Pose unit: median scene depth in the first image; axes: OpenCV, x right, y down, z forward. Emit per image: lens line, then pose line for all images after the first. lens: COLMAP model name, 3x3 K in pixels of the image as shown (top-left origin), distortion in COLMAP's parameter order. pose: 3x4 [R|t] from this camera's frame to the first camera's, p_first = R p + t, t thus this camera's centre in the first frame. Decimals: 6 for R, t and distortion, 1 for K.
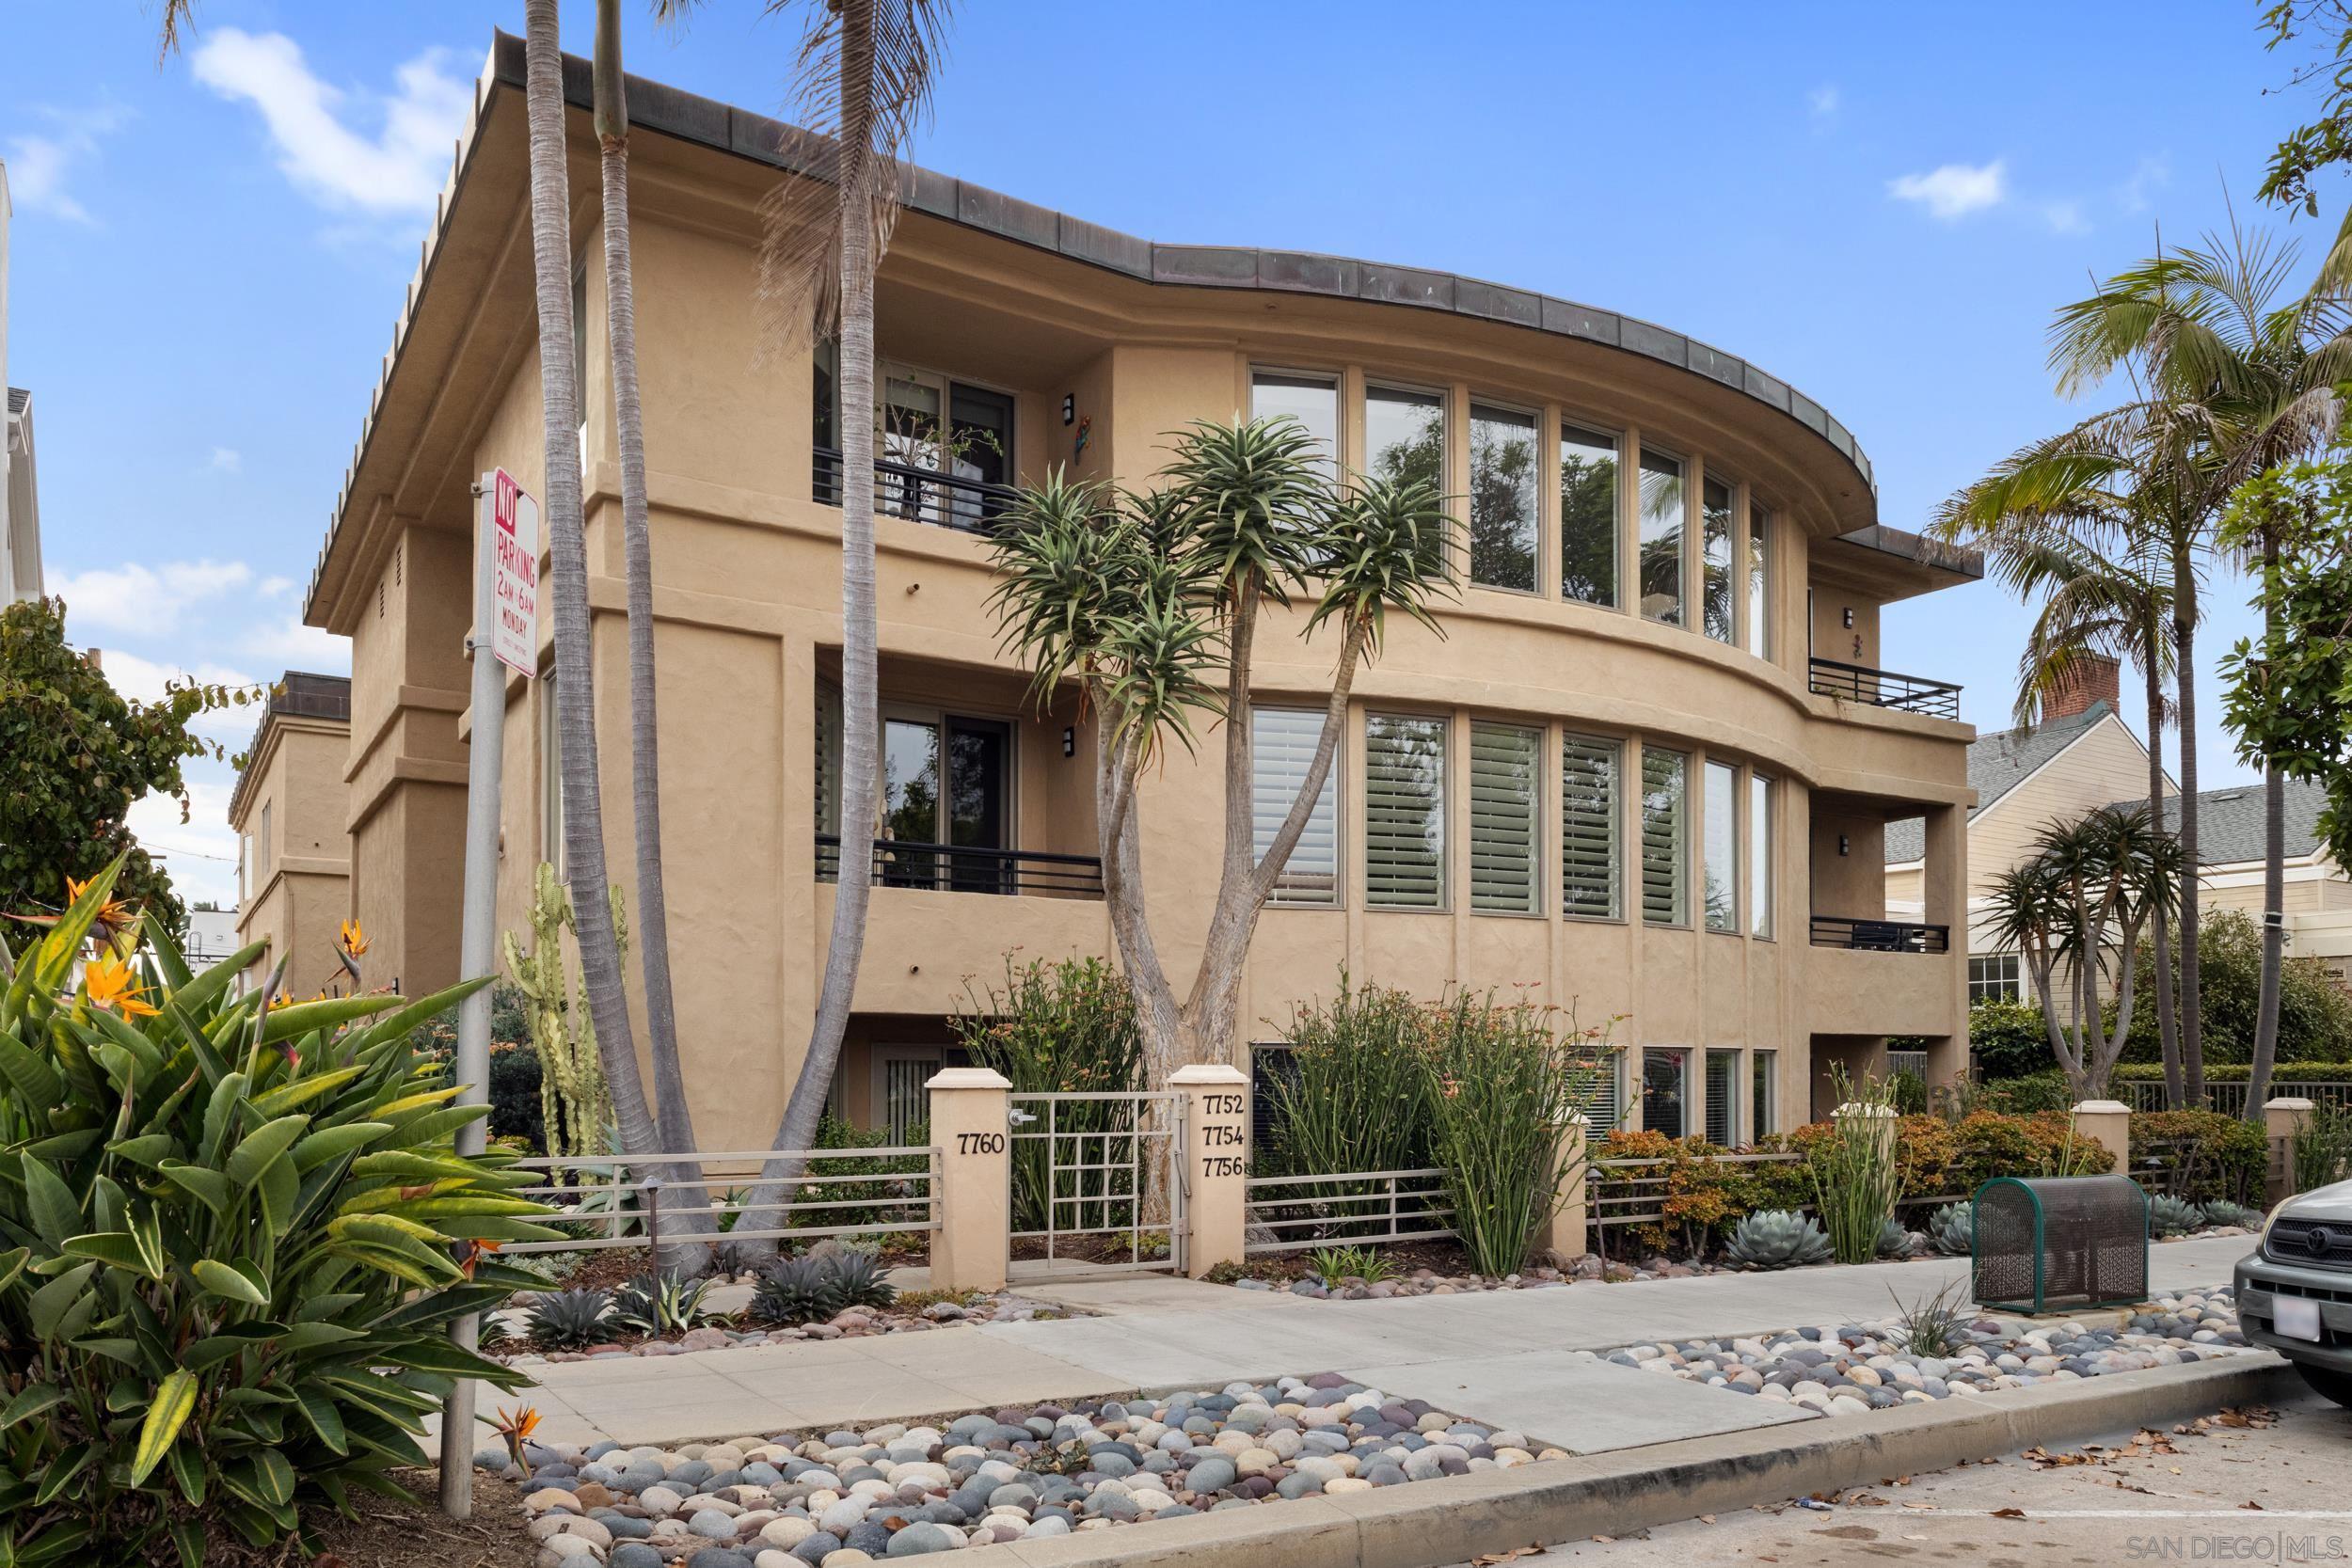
lens RADIAL K [[1689.2, 0, 1186.8], [0, 1689.2, 1039.5], [0, 0, 1]] dist [-0.011239, -0.008503]
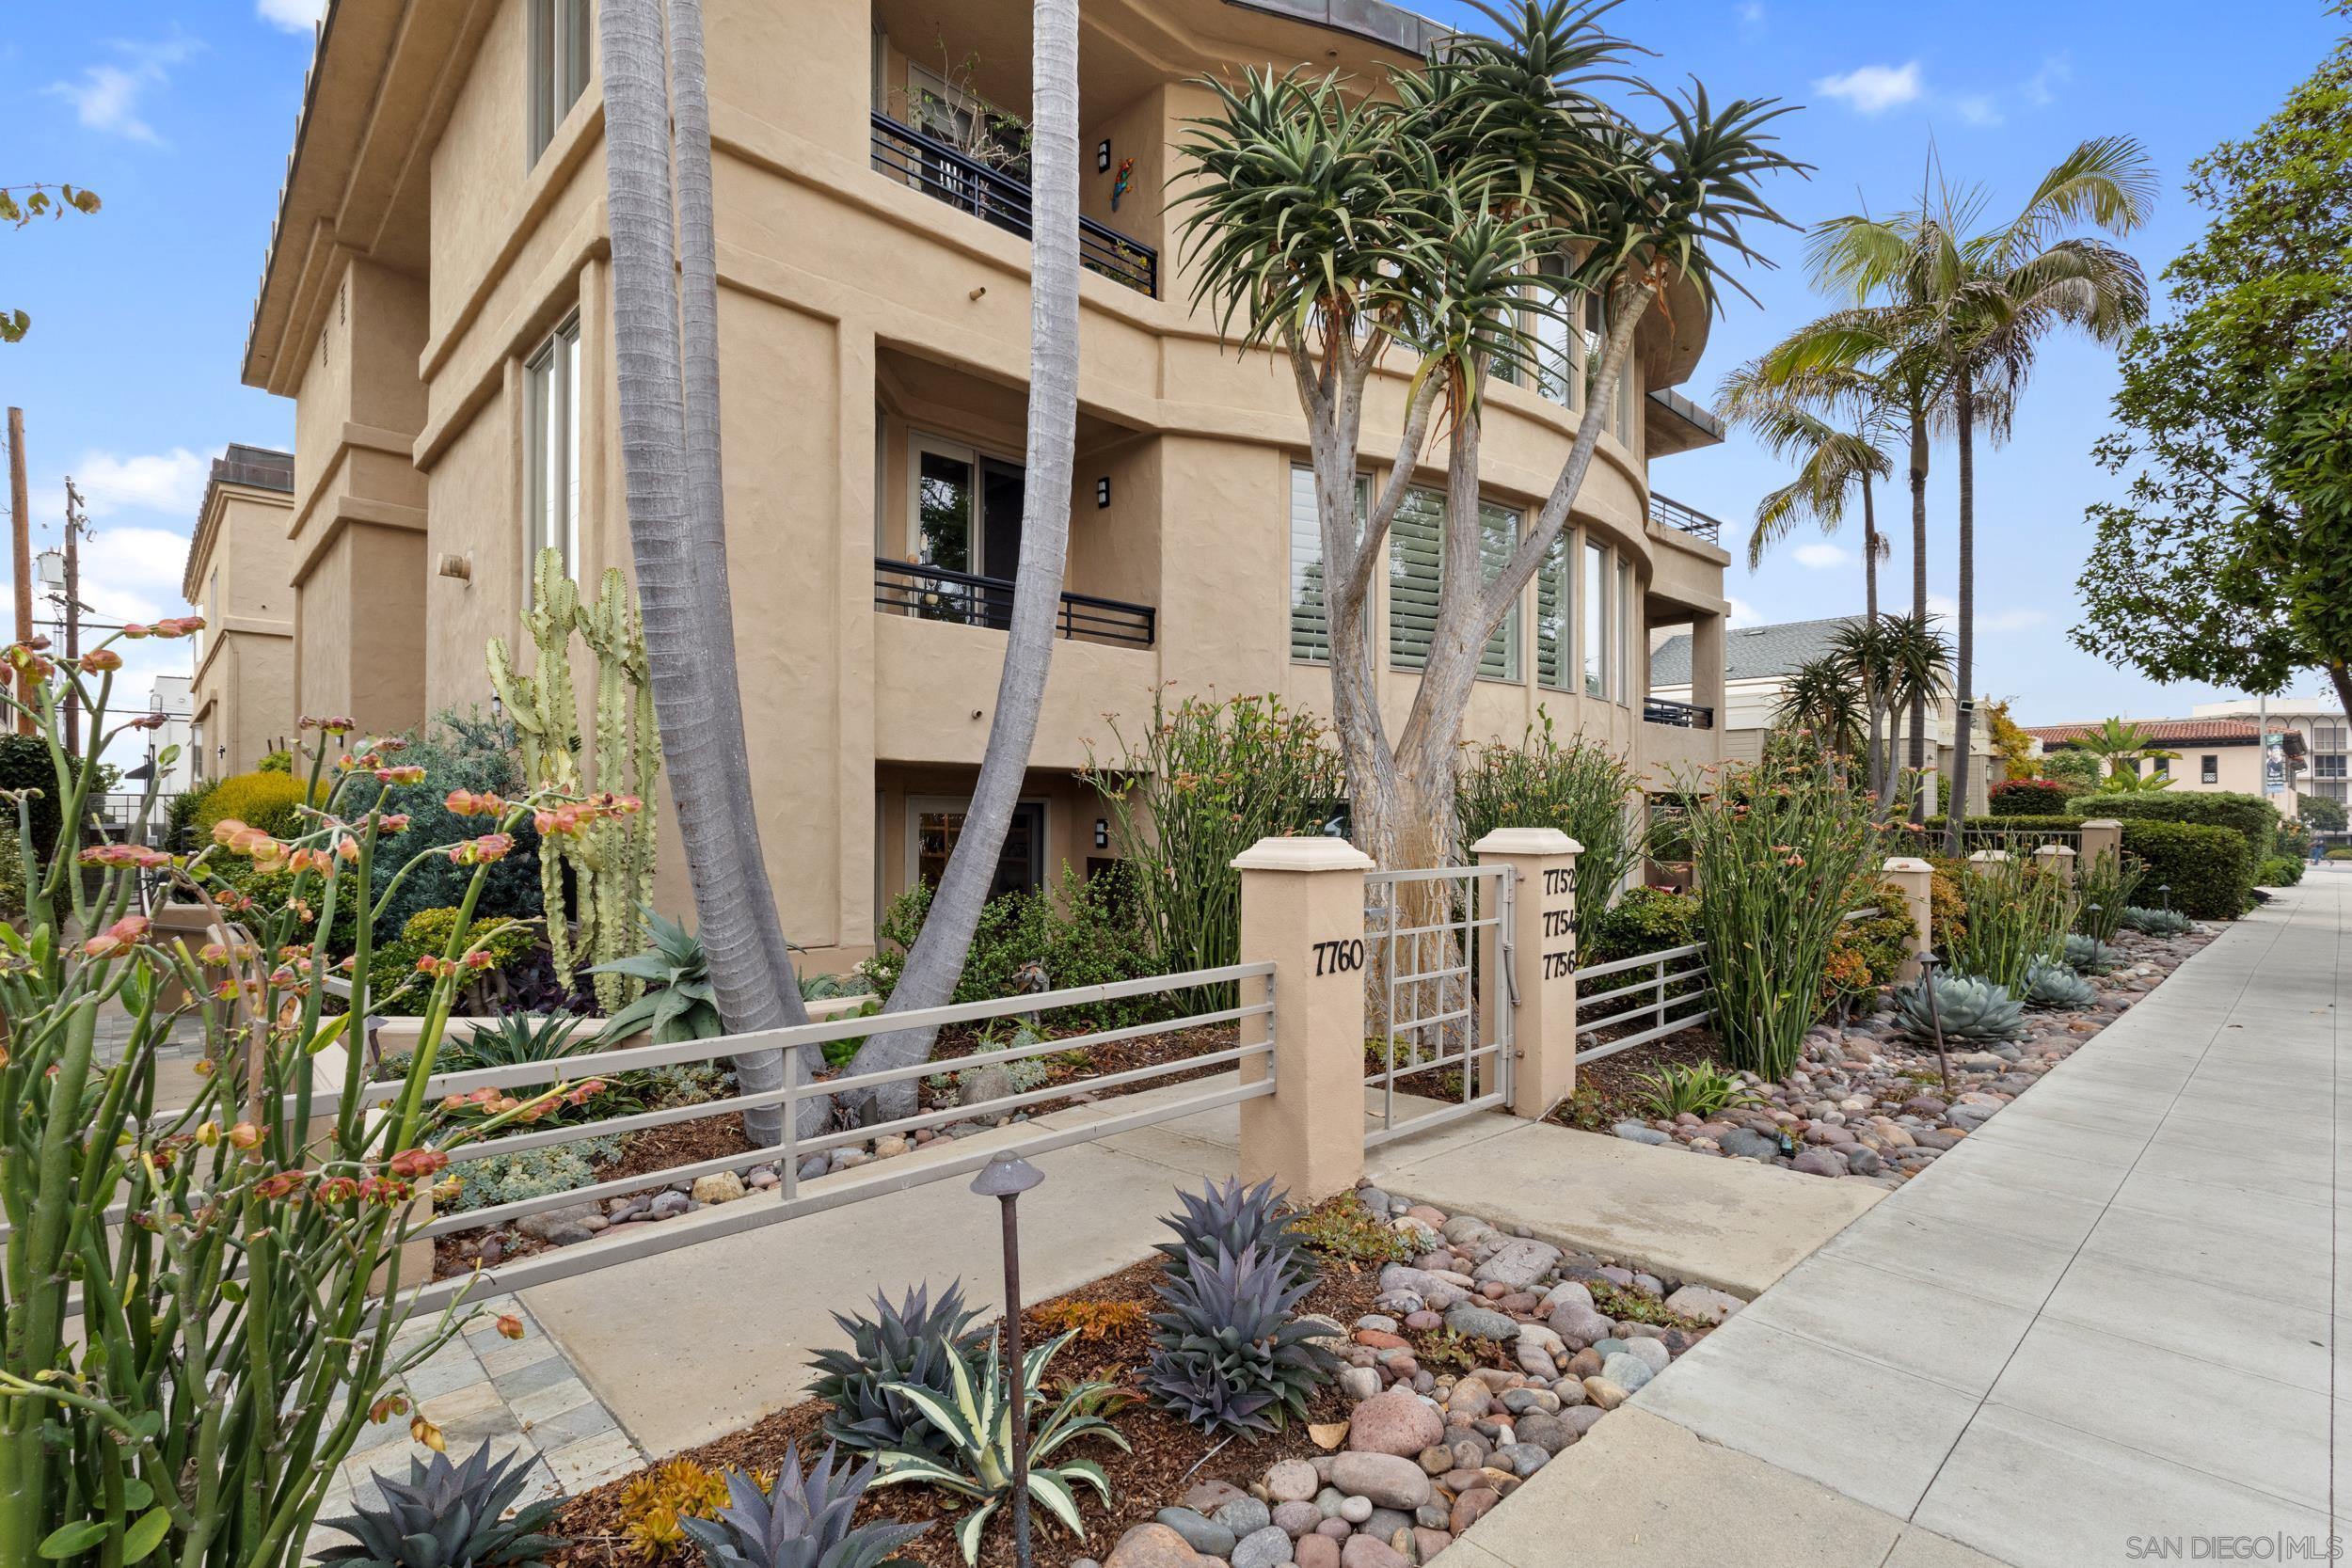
lens RADIAL K [[1099.7, 0, 1175.7], [0, 1099.7, 804.7], [0, 0, 1]] dist [0.000489, -0.000098]
pose [[0.979987, 0.004633, 0.199009, -0.201316], [-0.006721, 0.999929, 0.009820, 0.000534], [-0.198949, -0.010961, 0.979948, 0.460070]]
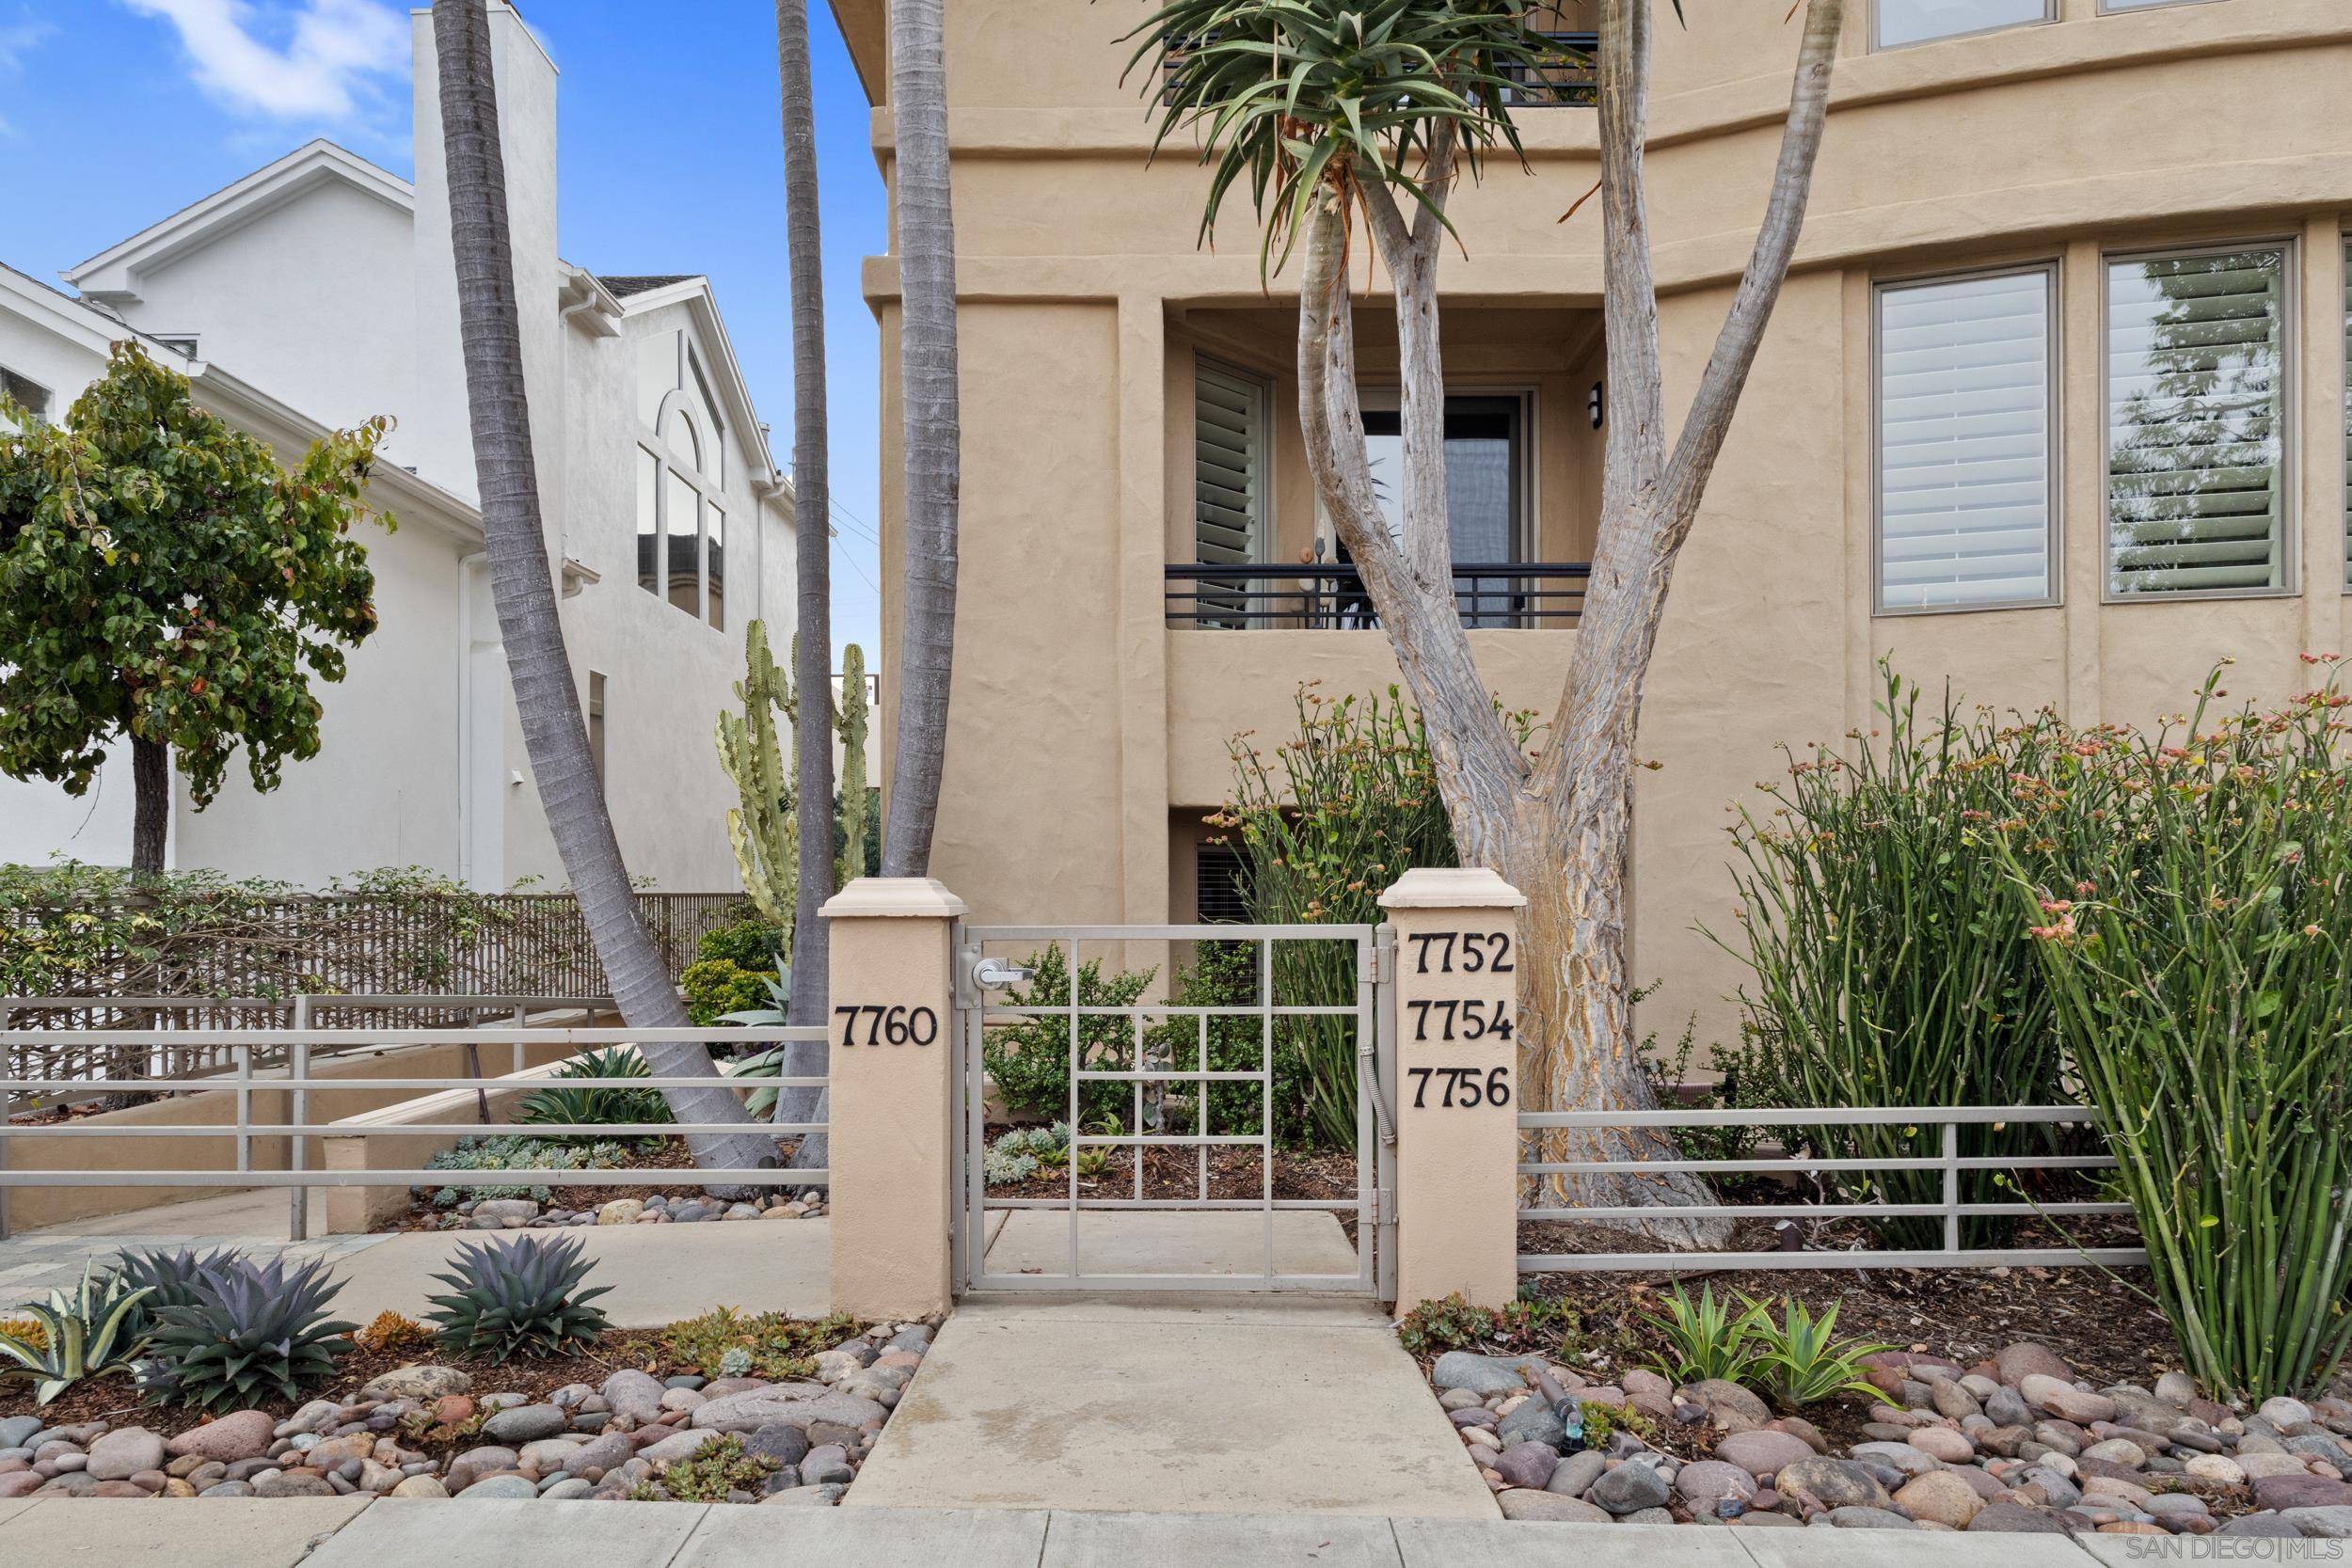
lens RADIAL K [[1504.1, 0, 1175.4], [0, 1504.1, 882.4], [0, 0, 1]] dist [0.006124, 0.001851]
pose [[0.840778, -0.007320, -0.541331, 0.148549], [0.013818, 0.999873, 0.007941, 0.012281], [0.541204, -0.014156, 0.840772, 0.506574]]
